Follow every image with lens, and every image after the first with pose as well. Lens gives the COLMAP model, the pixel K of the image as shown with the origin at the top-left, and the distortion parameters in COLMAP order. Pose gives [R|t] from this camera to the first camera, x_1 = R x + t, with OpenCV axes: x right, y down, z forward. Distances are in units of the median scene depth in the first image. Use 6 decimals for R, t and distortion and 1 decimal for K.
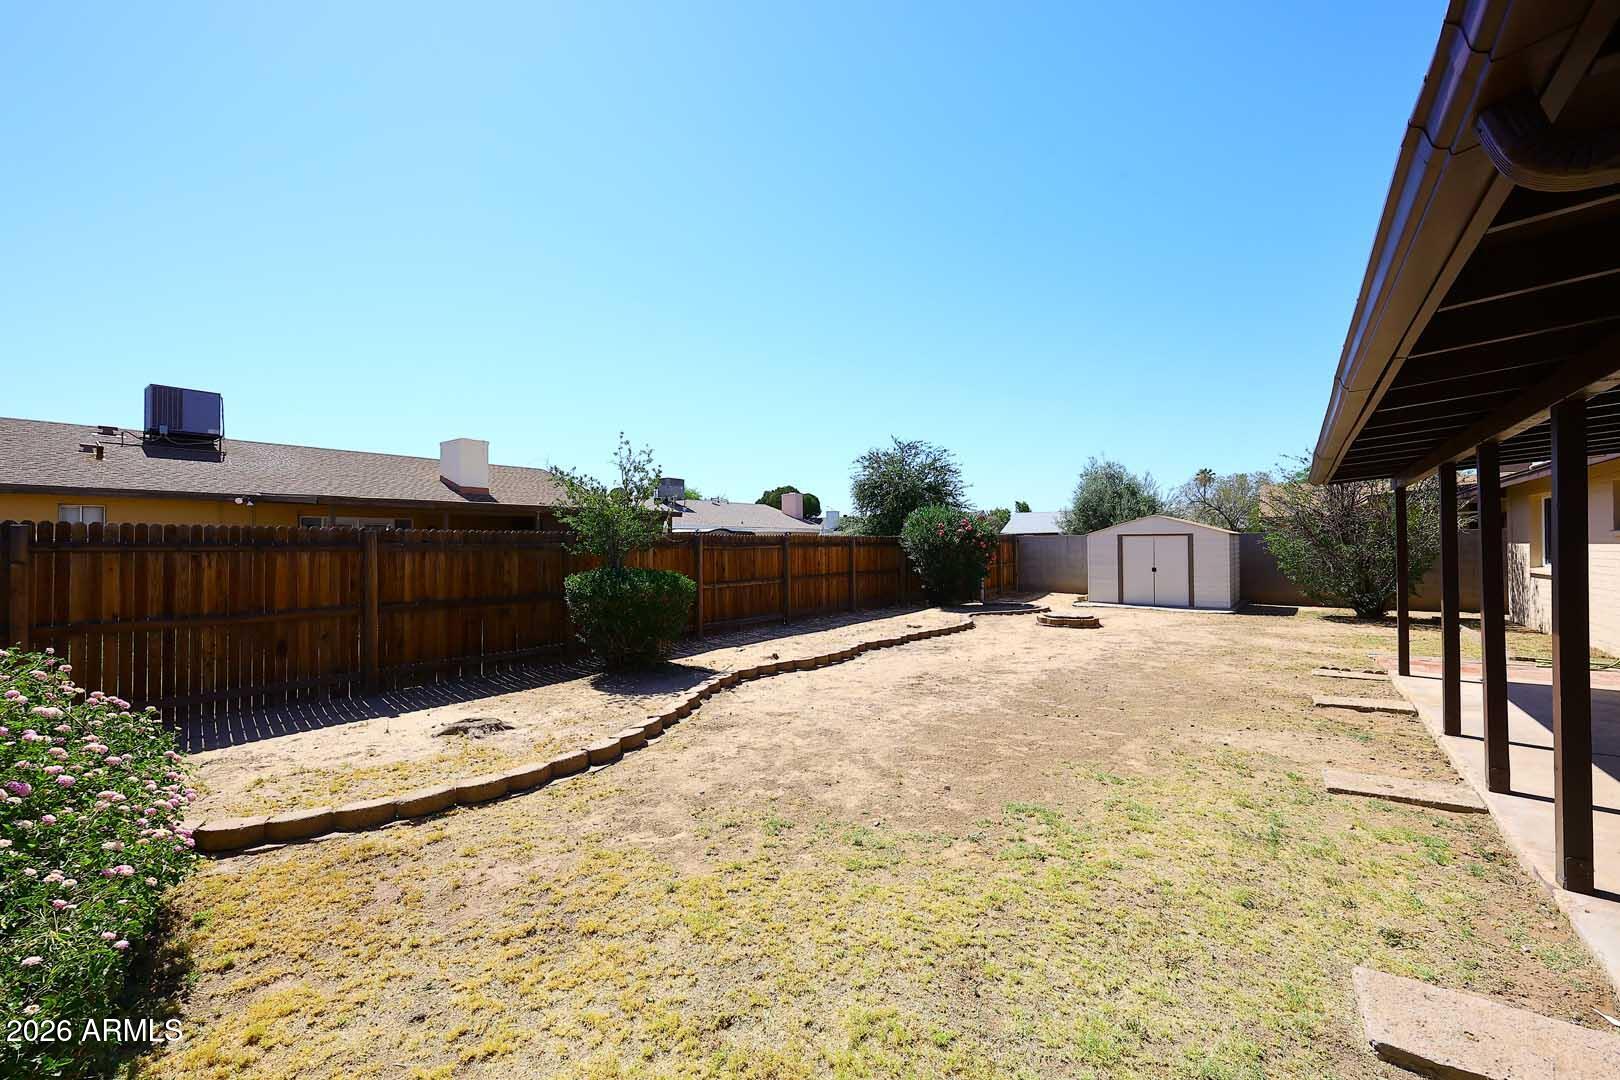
lens RADIAL K [[659.1, 0, 811.8], [0, 659.1, 541.3], [0, 0, 1]] dist [-0.000726, 0.000910]
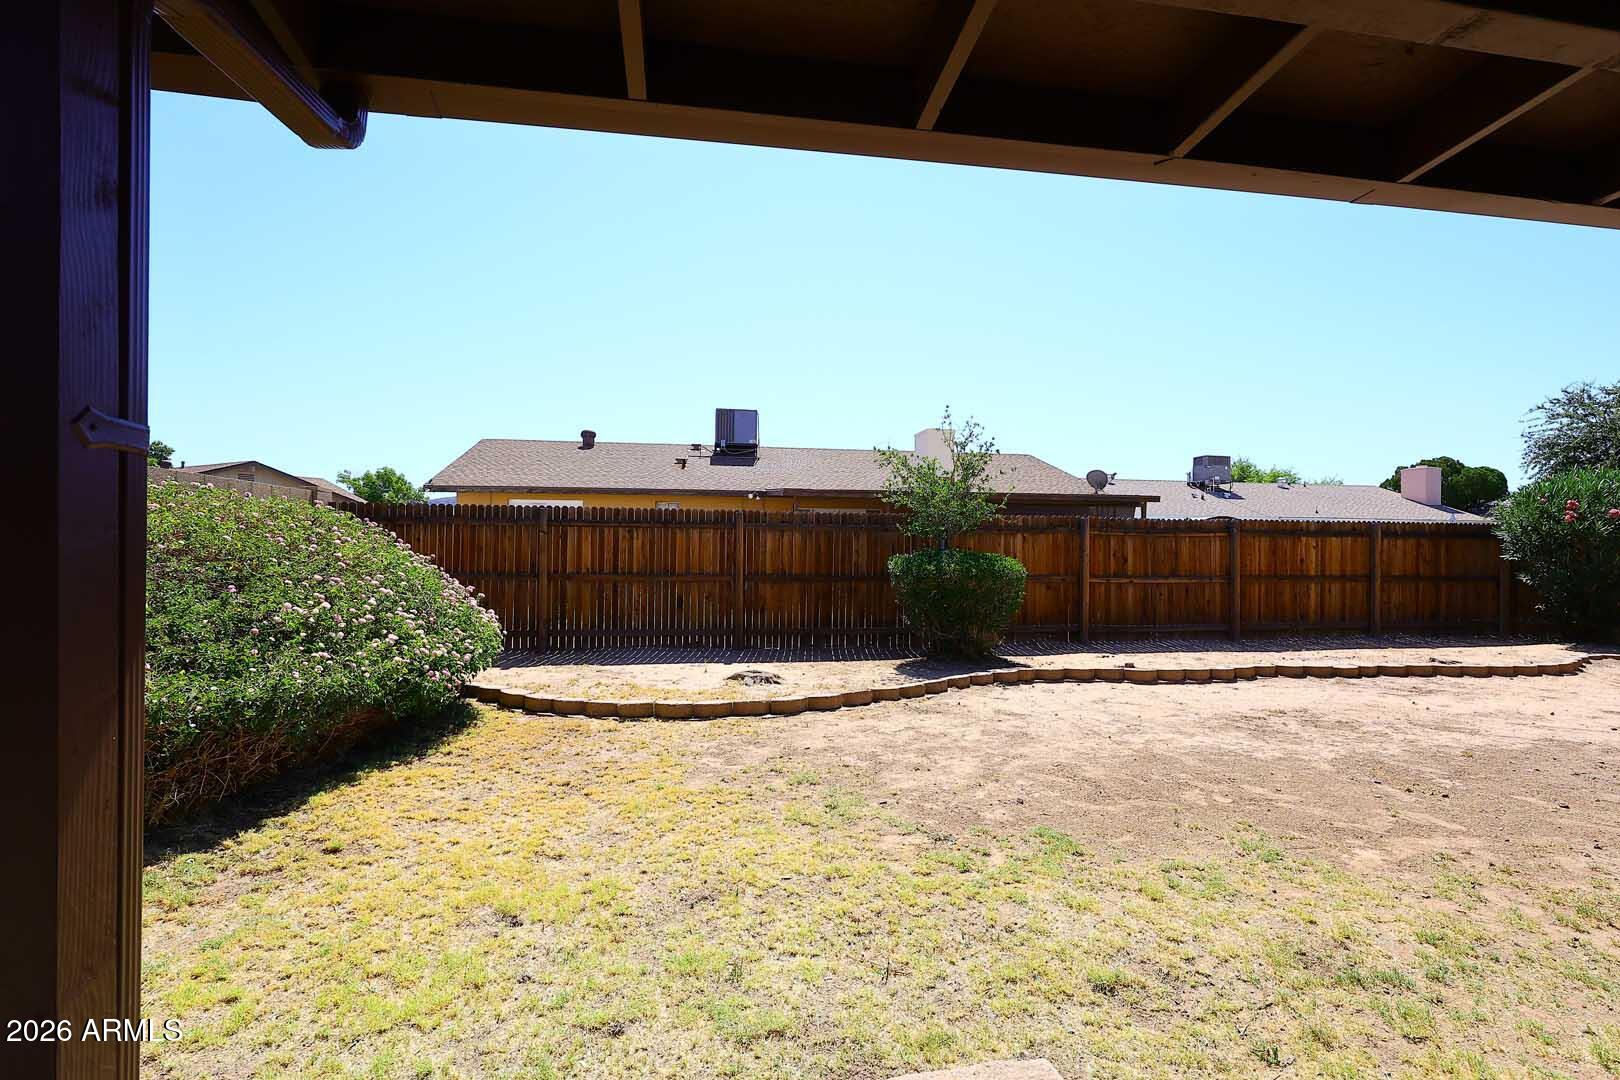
lens RADIAL K [[770.1, 0, 810.9], [0, 770.1, 548.8], [0, 0, 1]] dist [0.001978, -0.000151]
pose [[0.723926, 0.017477, -0.689657, 0.377538], [-0.010074, 0.999840, 0.014763, 0.027338], [0.689804, -0.003739, 0.723986, 0.070700]]
